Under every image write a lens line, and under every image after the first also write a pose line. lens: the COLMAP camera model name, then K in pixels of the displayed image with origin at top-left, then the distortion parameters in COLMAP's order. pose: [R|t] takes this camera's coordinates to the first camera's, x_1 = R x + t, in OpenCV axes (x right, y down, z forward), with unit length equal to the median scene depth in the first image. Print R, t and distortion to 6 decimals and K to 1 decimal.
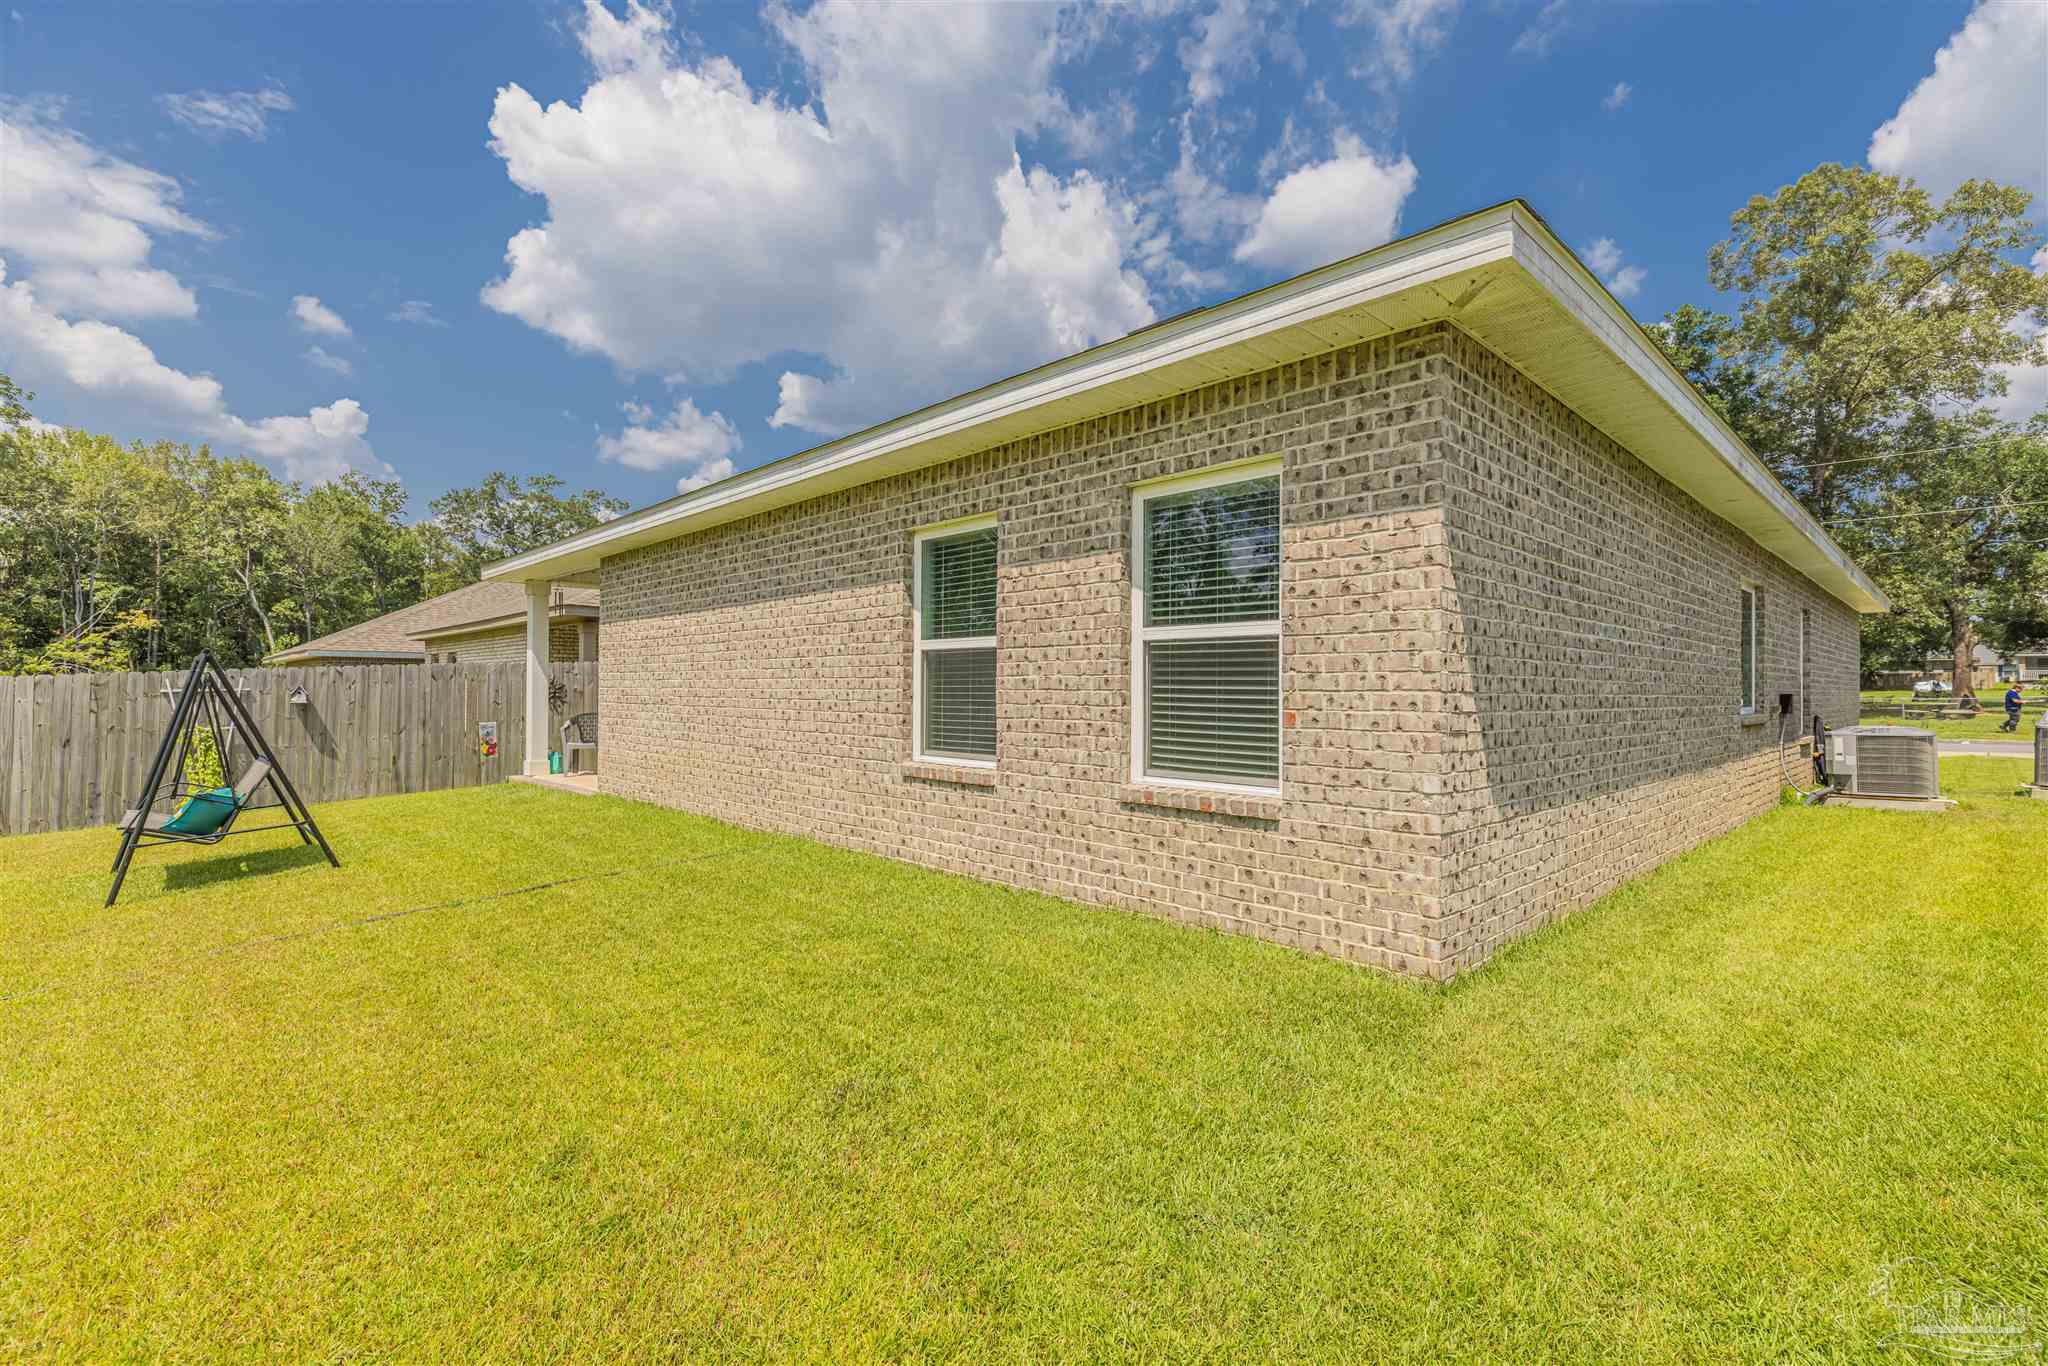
lens RADIAL K [[930.7, 0, 1023.9], [0, 930.7, 678.9], [0, 0, 1]] dist [0.003306, 0.003760]
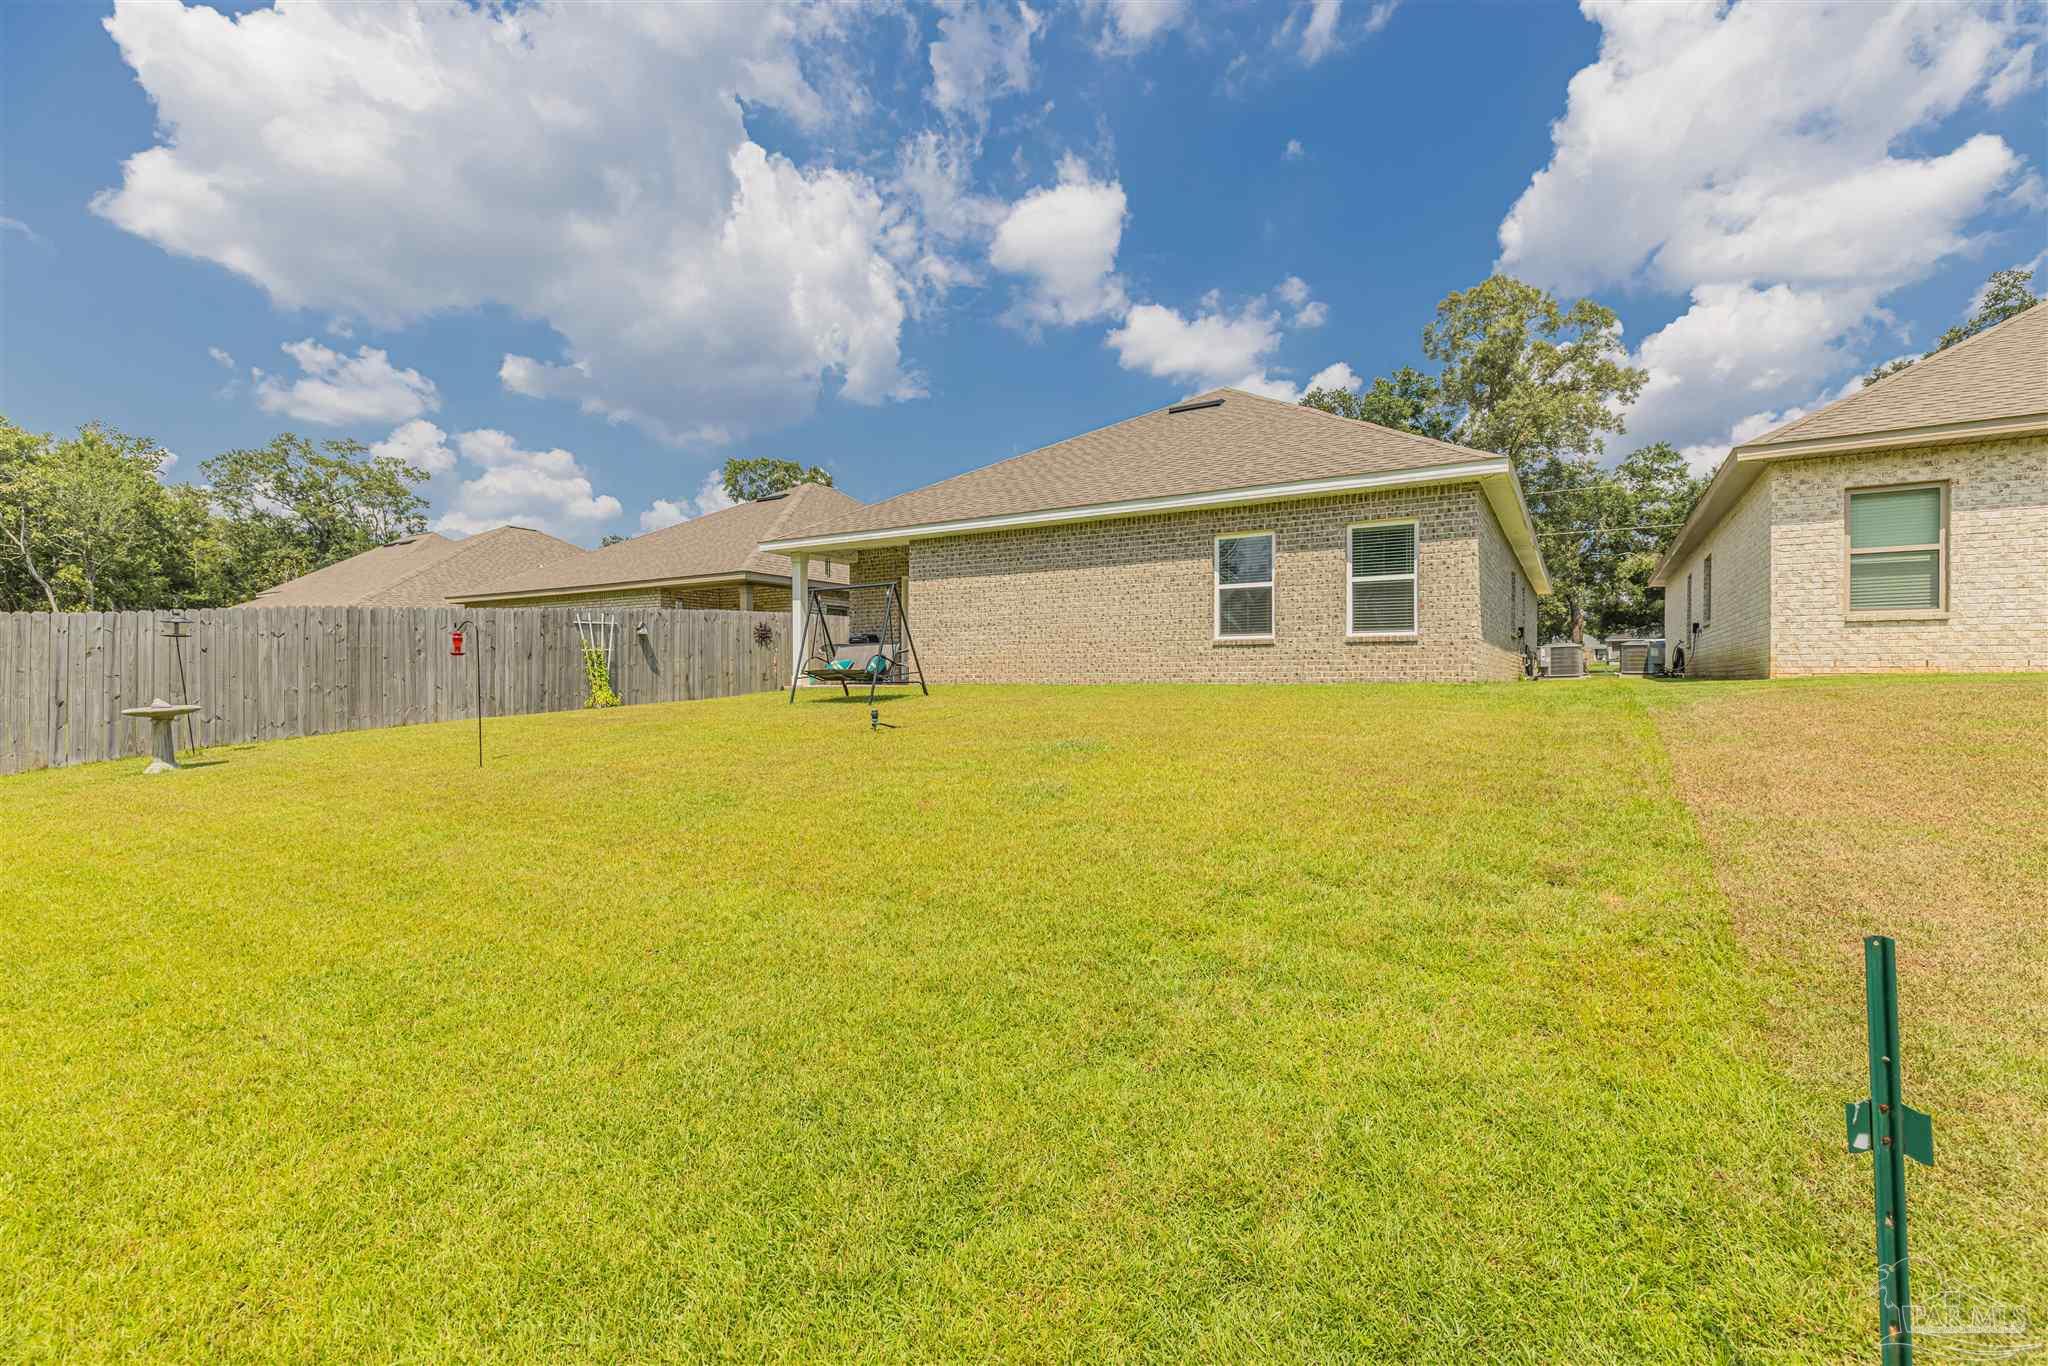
lens RADIAL K [[930.7, 0, 1008.5], [0, 930.7, 678.9], [0, 0, 1]] dist [0.003306, 0.003760]
pose [[0.970207, -0.005244, 0.242221, -0.478093], [0.002450, 0.999927, 0.011835, 0.065322], [-0.242265, -0.010889, 0.970149, -0.436512]]
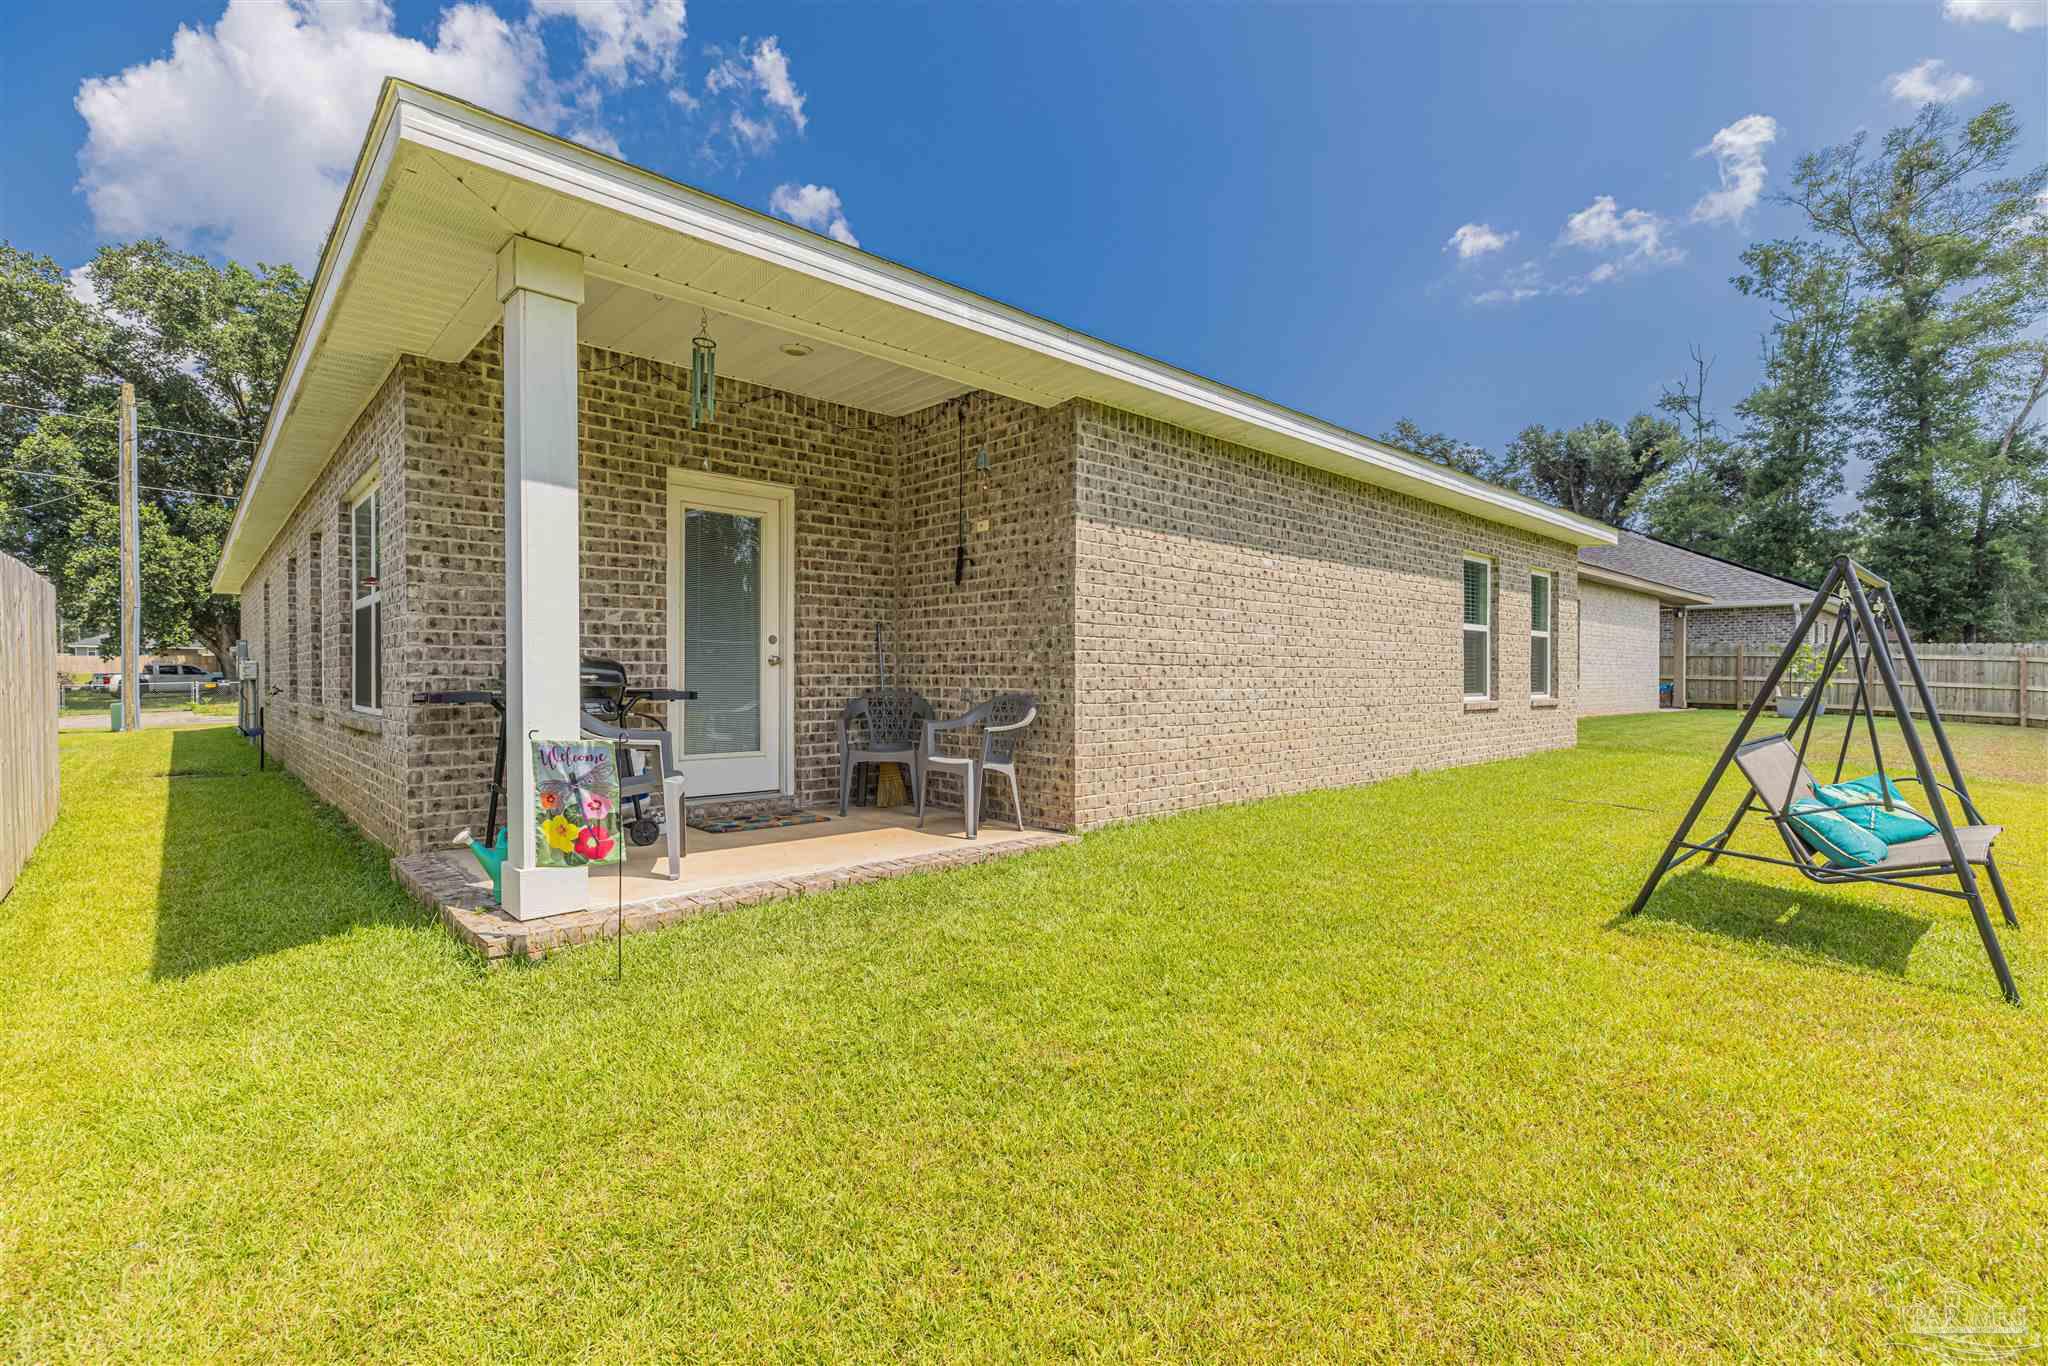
lens RADIAL K [[930.7, 0, 1029.1], [0, 930.7, 684.9], [0, 0, 1]] dist [0.003306, 0.003760]
pose [[0.023048, -0.009544, 0.999689, -0.700672], [-0.013108, 0.999866, 0.009847, 0.023172], [-0.999648, -0.013331, 0.022919, 0.706536]]
